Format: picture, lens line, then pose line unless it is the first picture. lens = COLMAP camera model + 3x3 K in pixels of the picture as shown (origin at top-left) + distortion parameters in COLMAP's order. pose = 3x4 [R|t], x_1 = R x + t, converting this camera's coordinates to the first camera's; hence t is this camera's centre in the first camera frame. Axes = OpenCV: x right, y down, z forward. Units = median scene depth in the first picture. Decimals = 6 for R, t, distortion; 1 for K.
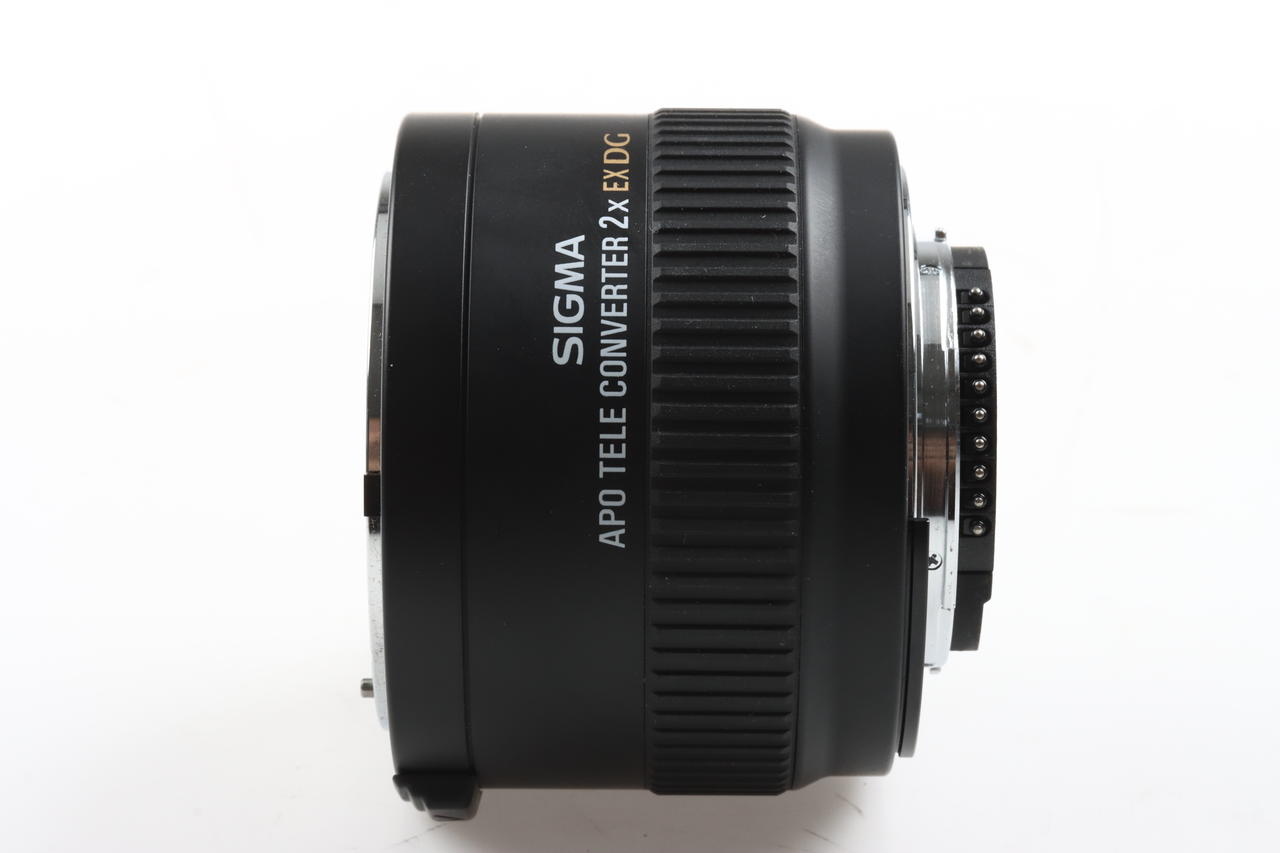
lens RADIAL K [[4393.2, 0, 640.0], [0, 4393.2, 426.5], [0, 0, 1]] dist [0.031674, -0.100916]
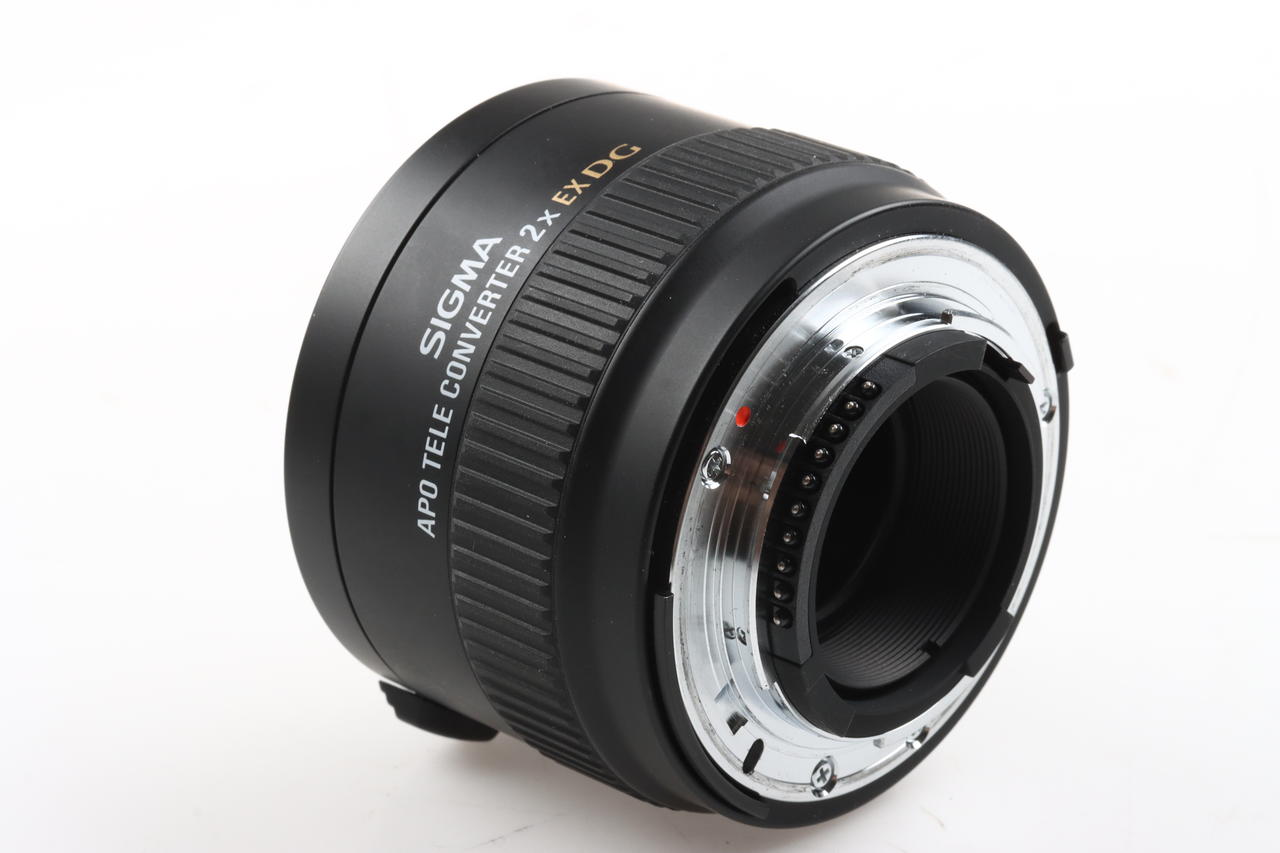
lens RADIAL K [[4393.2, 0, 640.0], [0, 4393.2, 426.5], [0, 0, 1]] dist [0.031674, -0.100916]
pose [[0.726164, 0.262397, -0.635479, 0.693445], [-0.189320, 0.964887, 0.182076, -0.198917], [0.660941, -0.011908, 0.750343, 0.244298]]
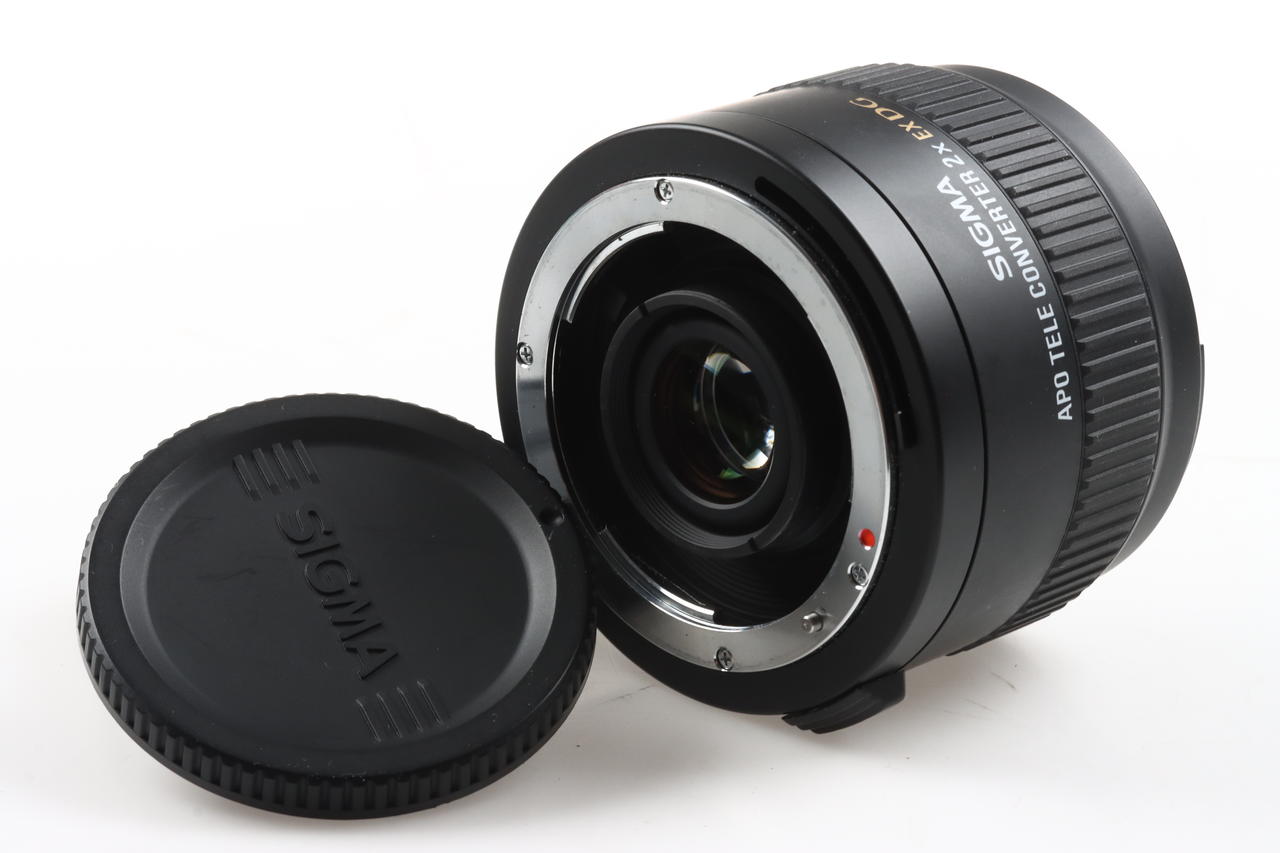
lens RADIAL K [[4393.2, 0, 640.0], [0, 4393.2, 426.5], [0, 0, 1]] dist [0.031674, -0.100916]
pose [[0.680208, -0.228811, 0.696393, -0.906967], [0.248082, 0.965830, 0.075022, -0.088133], [-0.689763, 0.121732, 0.713729, 0.236507]]
